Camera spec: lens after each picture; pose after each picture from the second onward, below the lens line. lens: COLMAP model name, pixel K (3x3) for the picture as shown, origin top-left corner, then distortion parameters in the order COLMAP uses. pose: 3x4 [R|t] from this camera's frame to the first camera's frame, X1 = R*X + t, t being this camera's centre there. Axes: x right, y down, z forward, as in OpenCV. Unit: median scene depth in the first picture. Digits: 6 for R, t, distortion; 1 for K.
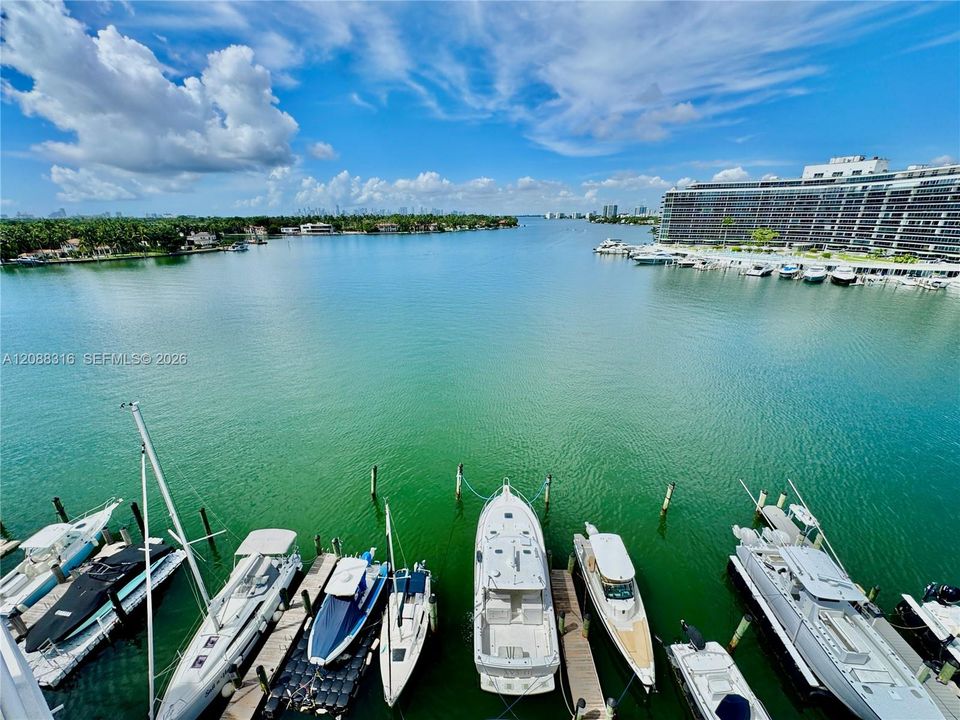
lens RADIAL K [[389.1, 0, 480.0], [0, 389.1, 360.0], [0, 0, 1]] dist [0.000098, -0.000038]
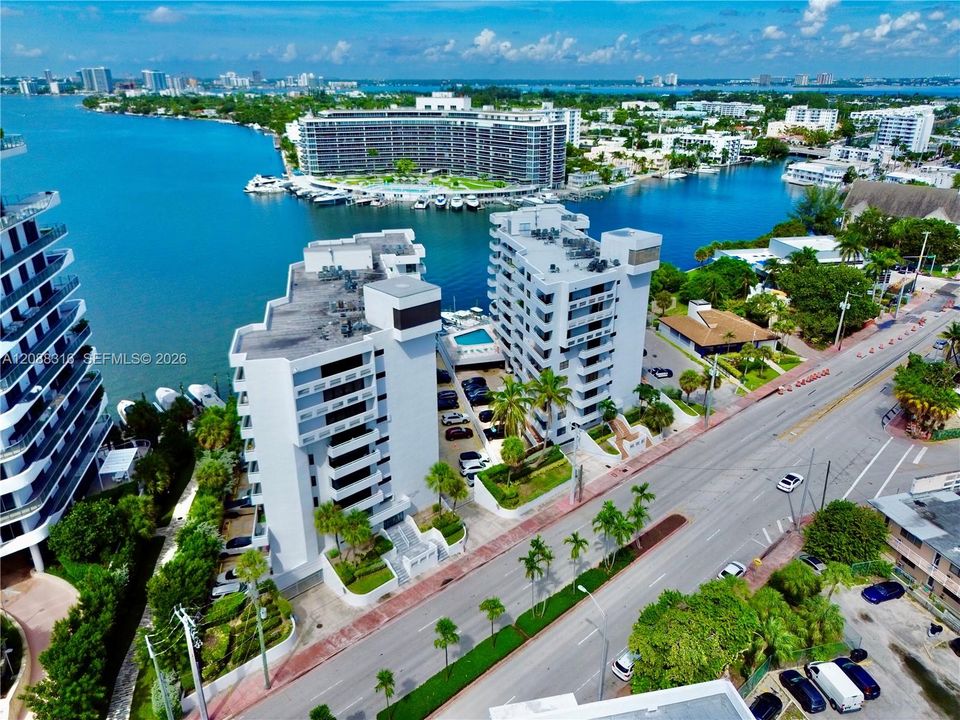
lens RADIAL K [[620.4, 0, 474.6], [0, 620.4, 357.9], [0, 0, 1]] dist [-0.003039, -0.000294]
pose [[0.704045, -0.279963, 0.652642, -0.374790], [0.248559, 0.958028, 0.142828, -0.000344], [-0.665236, 0.061663, 0.744082, -0.349447]]
